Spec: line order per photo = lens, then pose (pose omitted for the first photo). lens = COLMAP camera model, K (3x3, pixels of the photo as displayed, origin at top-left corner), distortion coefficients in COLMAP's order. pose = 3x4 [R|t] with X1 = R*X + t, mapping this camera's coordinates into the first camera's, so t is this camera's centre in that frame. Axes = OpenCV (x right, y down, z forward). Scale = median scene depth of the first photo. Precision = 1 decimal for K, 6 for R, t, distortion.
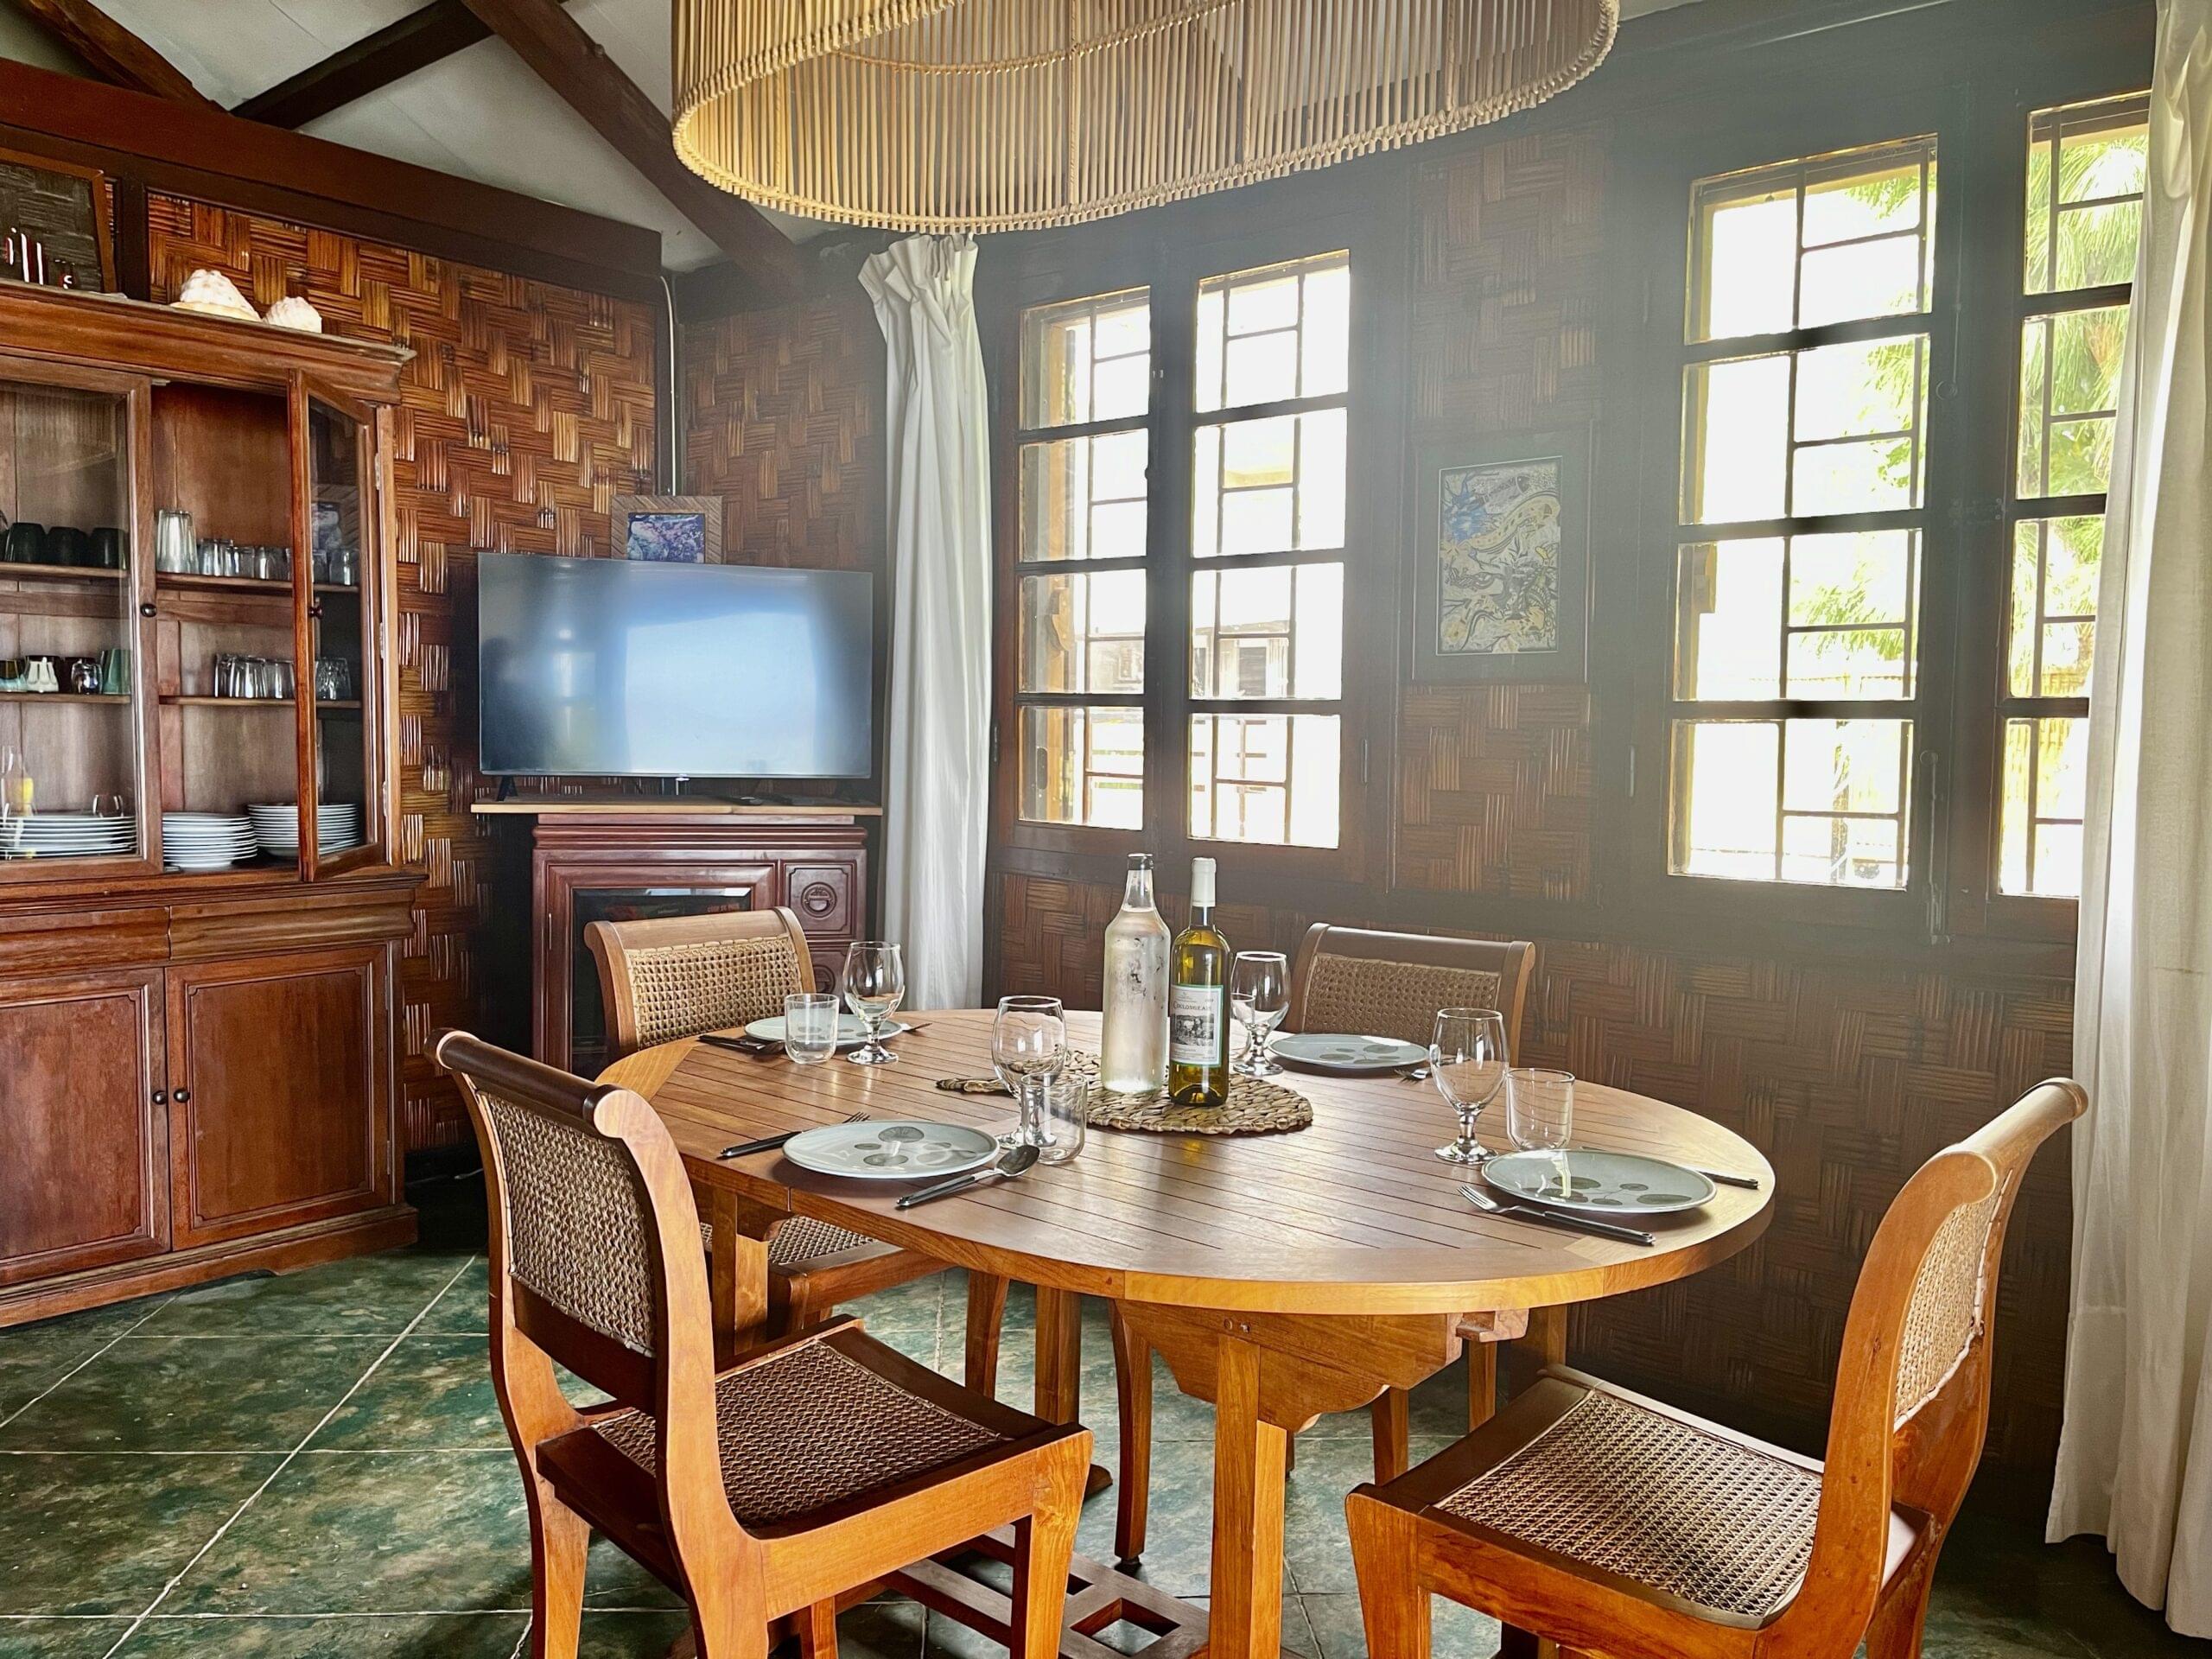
lens RADIAL K [[1705.5, 0, 1099.7], [0, 1705.5, 844.7], [0, 0, 1]] dist [0.071185, -0.111209]
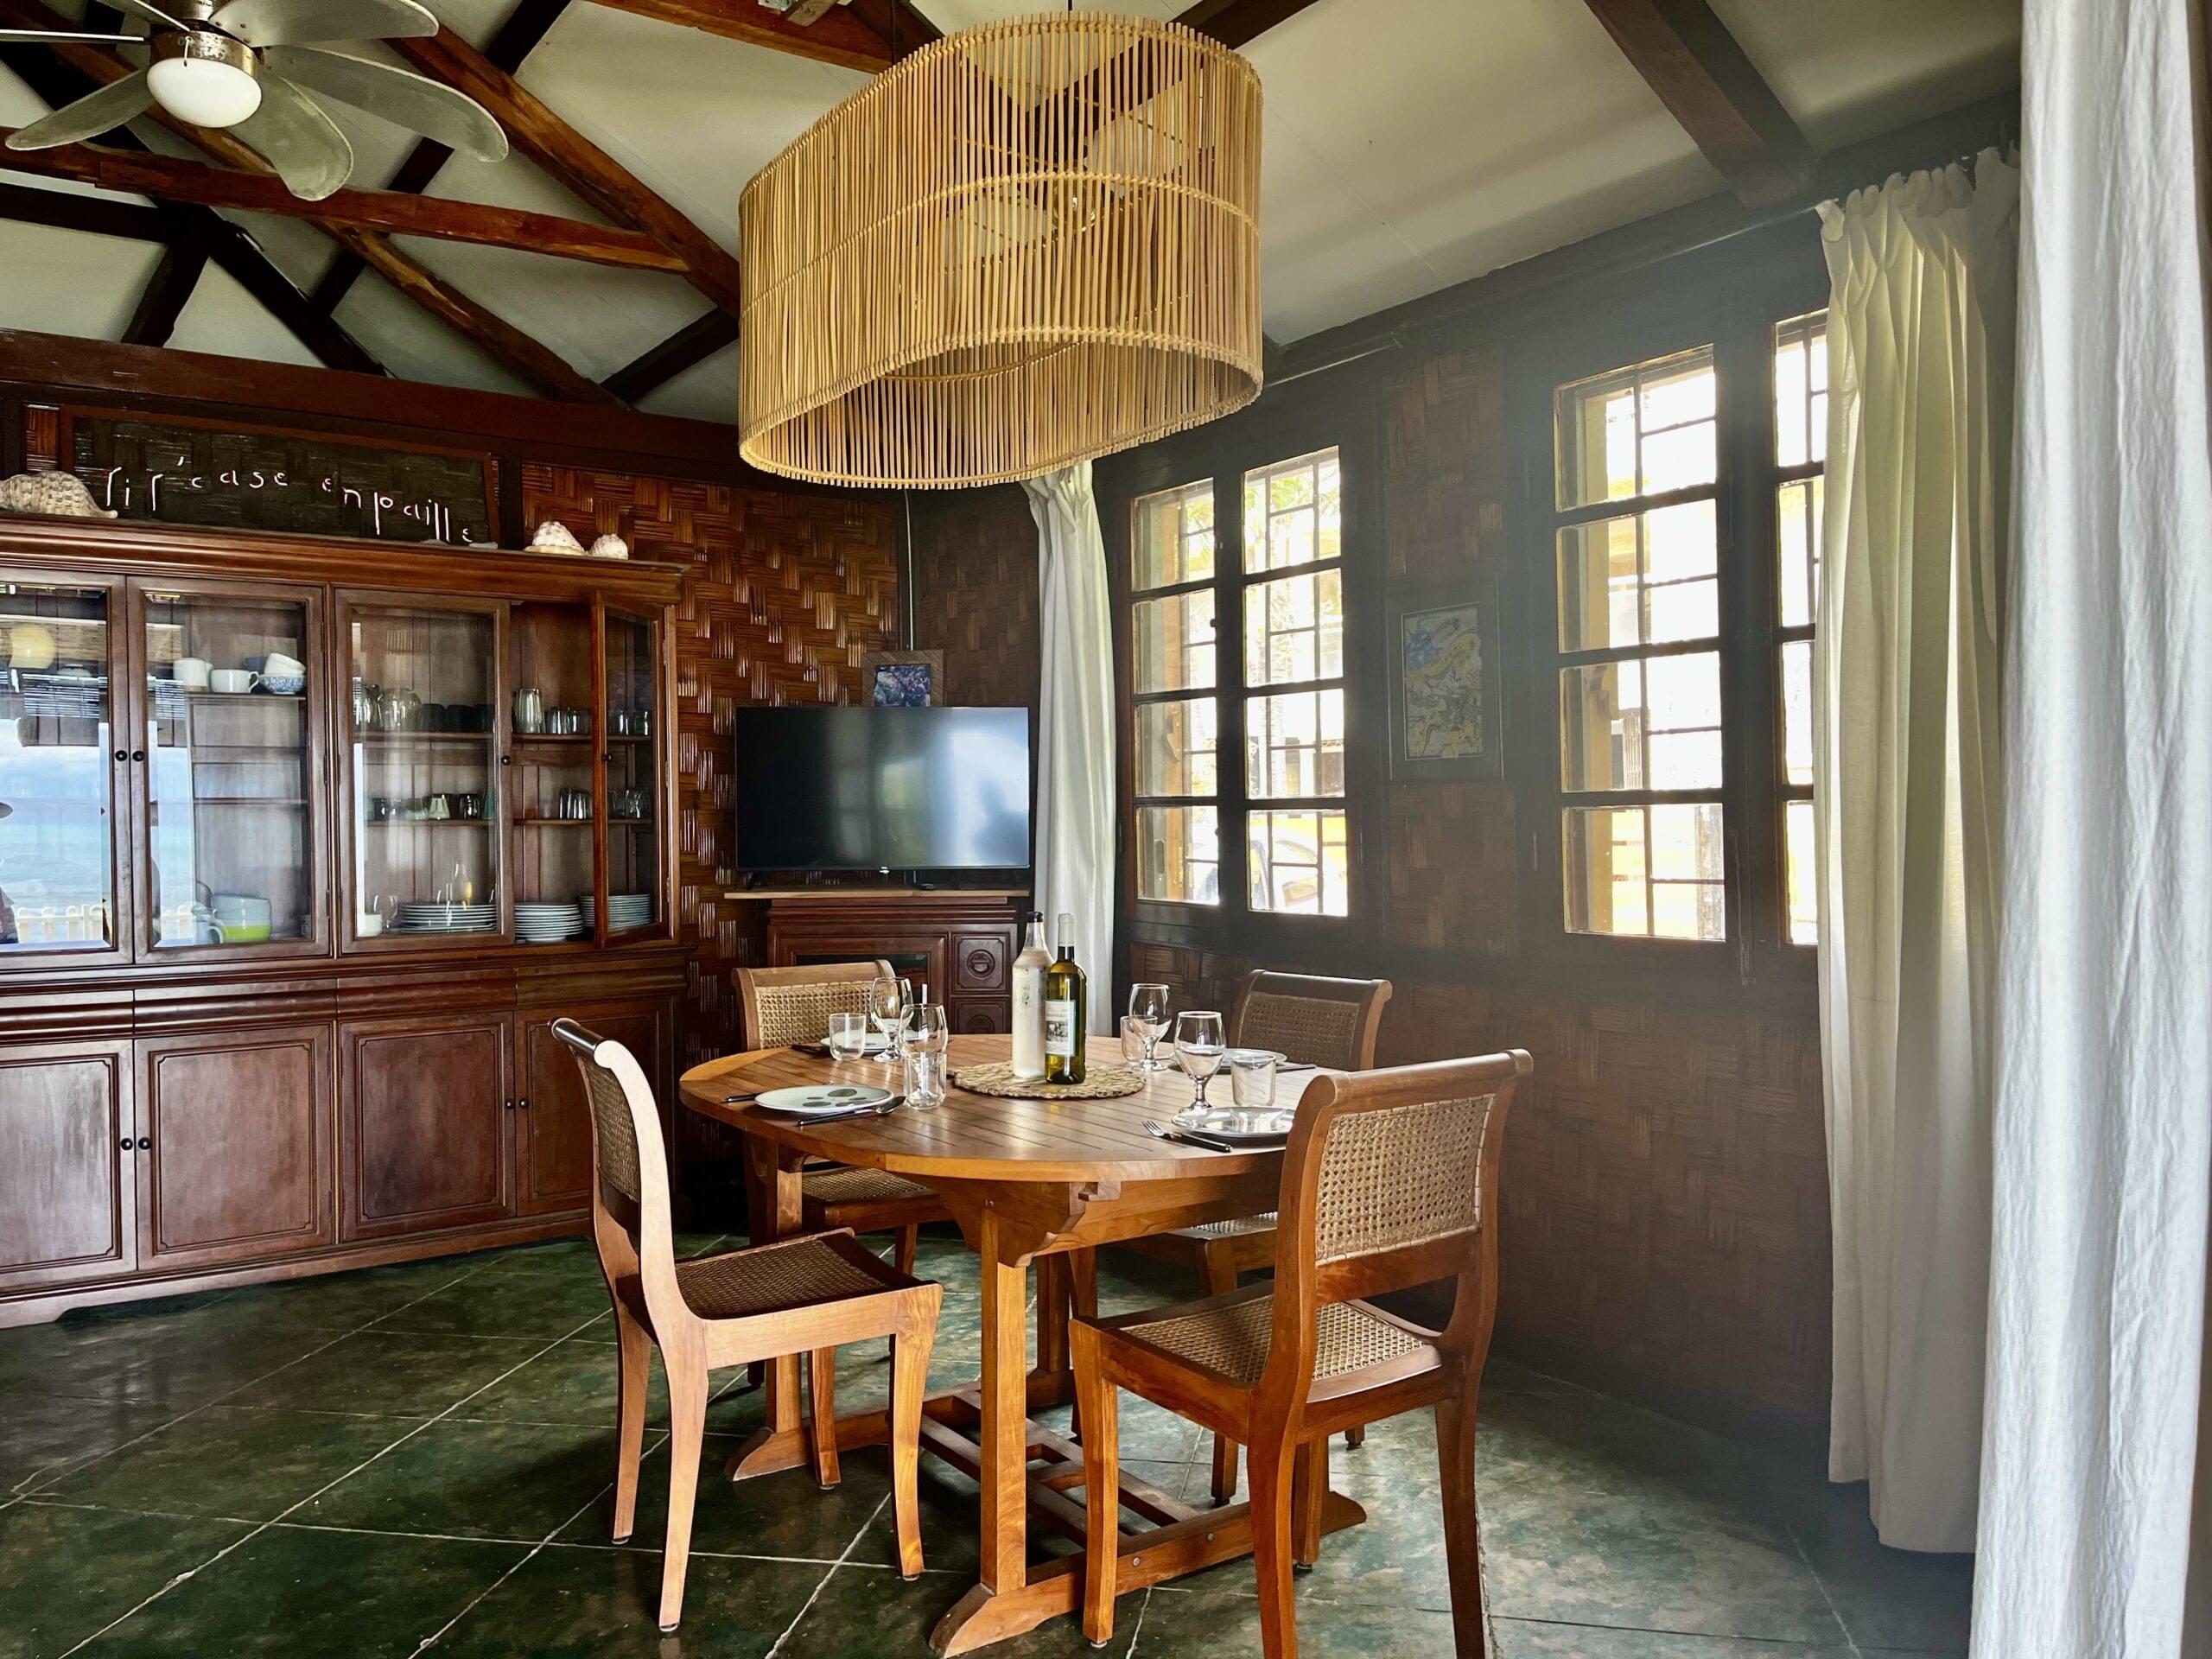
lens RADIAL K [[1757.8, 0, 1116.1], [0, 1757.8, 823.4], [0, 0, 1]] dist [0.080629, -0.130405]
pose [[0.966241, -0.025180, -0.256407, 0.310857], [0.007629, 0.997572, -0.069216, 0.021932], [0.257527, 0.064924, 0.964087, -0.283582]]
